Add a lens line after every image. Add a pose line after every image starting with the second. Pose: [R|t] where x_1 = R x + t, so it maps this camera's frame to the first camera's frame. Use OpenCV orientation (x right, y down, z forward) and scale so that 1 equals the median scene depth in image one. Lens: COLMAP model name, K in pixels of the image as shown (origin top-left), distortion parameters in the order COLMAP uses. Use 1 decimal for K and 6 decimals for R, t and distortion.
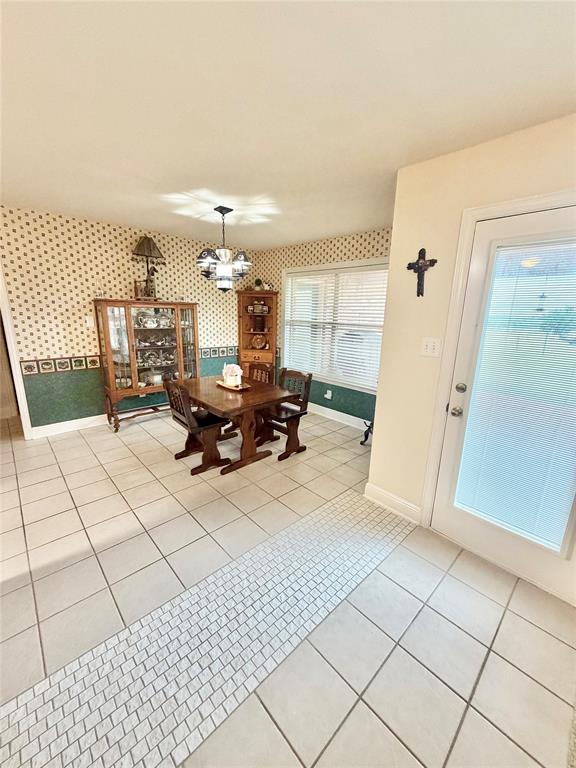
lens RADIAL K [[306.1, 0, 290.0], [0, 306.1, 382.2], [0, 0, 1]] dist [0.001783, 0.000166]
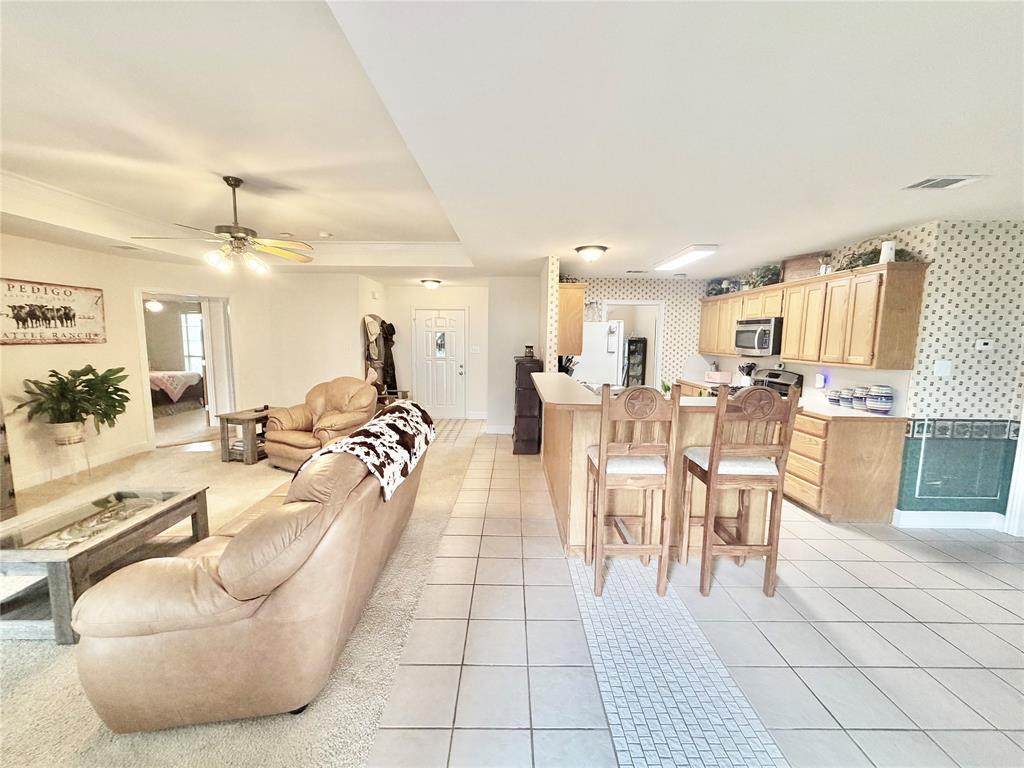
lens RADIAL K [[408.1, 0, 512.0], [0, 408.1, 384.0], [0, 0, 1]] dist [0.001783, 0.000166]
pose [[-0.681634, 0.049223, -0.730035, 0.905247], [-0.198263, 0.947984, 0.249036, -0.242606], [0.704320, 0.314491, -0.636419, 1.123869]]
